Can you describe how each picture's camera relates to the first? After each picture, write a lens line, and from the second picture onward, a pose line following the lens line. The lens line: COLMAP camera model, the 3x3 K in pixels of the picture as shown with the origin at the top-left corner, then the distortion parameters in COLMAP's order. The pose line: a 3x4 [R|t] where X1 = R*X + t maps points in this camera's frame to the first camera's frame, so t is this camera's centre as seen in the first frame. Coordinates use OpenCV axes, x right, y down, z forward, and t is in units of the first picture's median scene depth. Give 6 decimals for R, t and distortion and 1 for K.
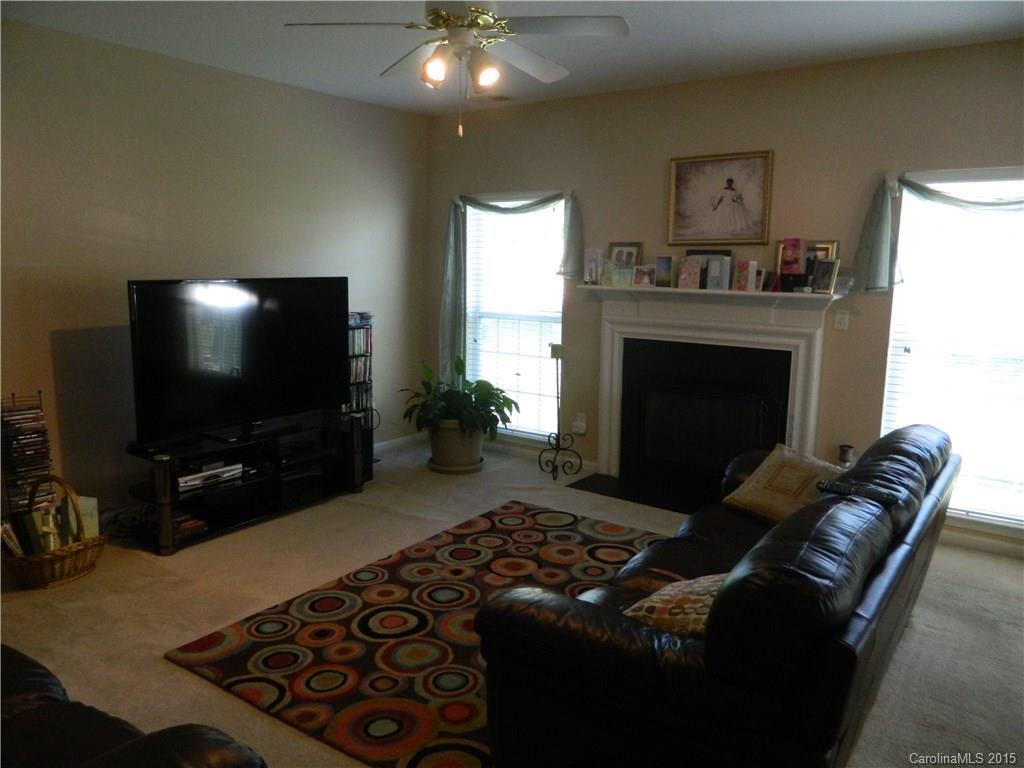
lens RADIAL K [[759.8, 0, 508.4], [0, 759.8, 383.9], [0, 0, 1]] dist [0.007673, -0.004330]
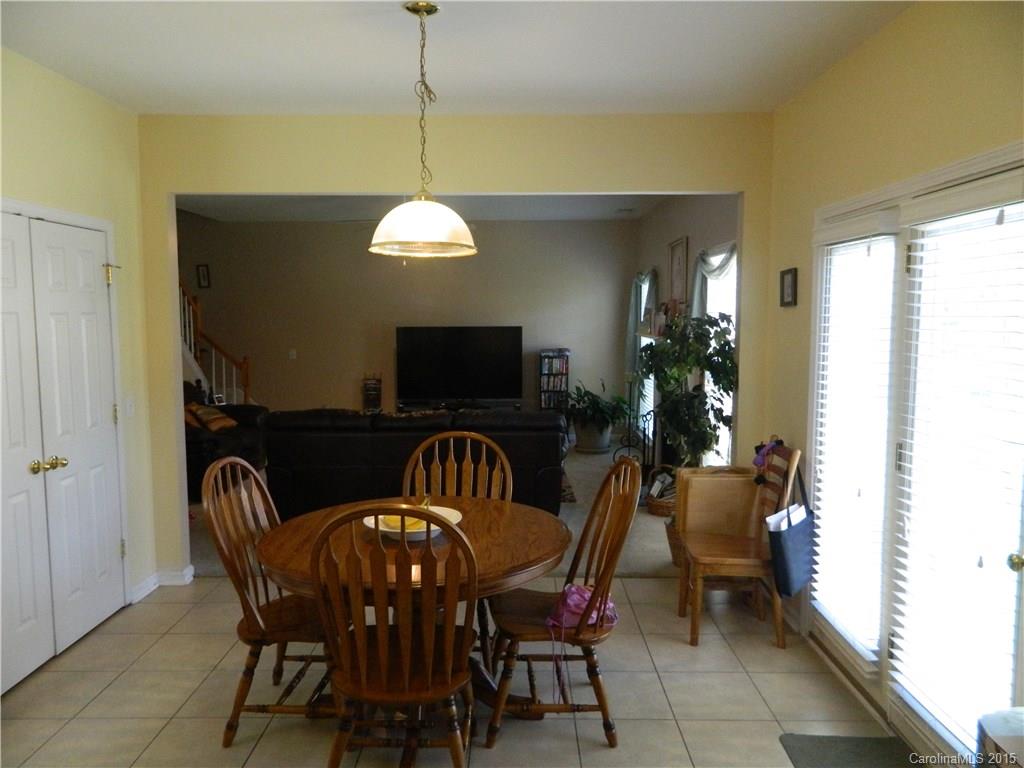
lens RADIAL K [[759.8, 0, 509.7], [0, 759.8, 383.6], [0, 0, 1]] dist [0.007673, -0.004330]
pose [[0.575985, 0.065338, -0.814845, 1.587400], [-0.123528, 0.992311, -0.007749, 0.011980], [0.808073, 0.105120, 0.579627, -0.046835]]
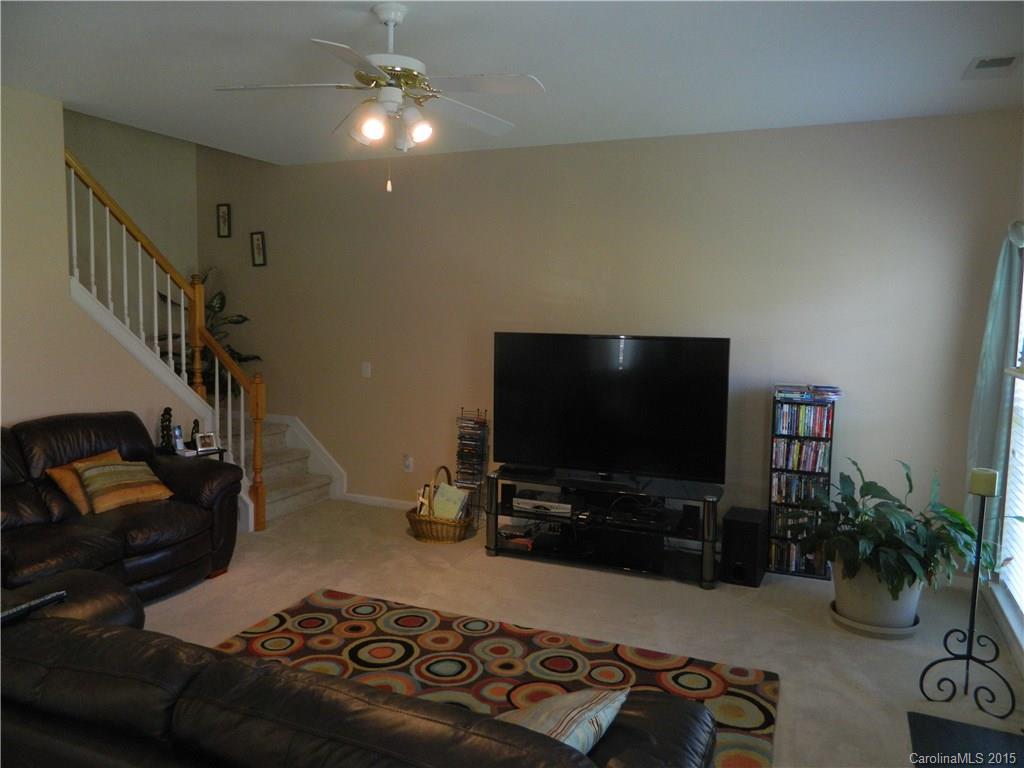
lens RADIAL K [[759.8, 0, 512.3], [0, 759.8, 380.0], [0, 0, 1]] dist [0.007673, -0.004330]
pose [[0.215308, 0.082614, -0.973045, 0.752193], [-0.172484, 0.983967, 0.045376, -0.117840], [0.961193, 0.158065, 0.226105, 0.745335]]
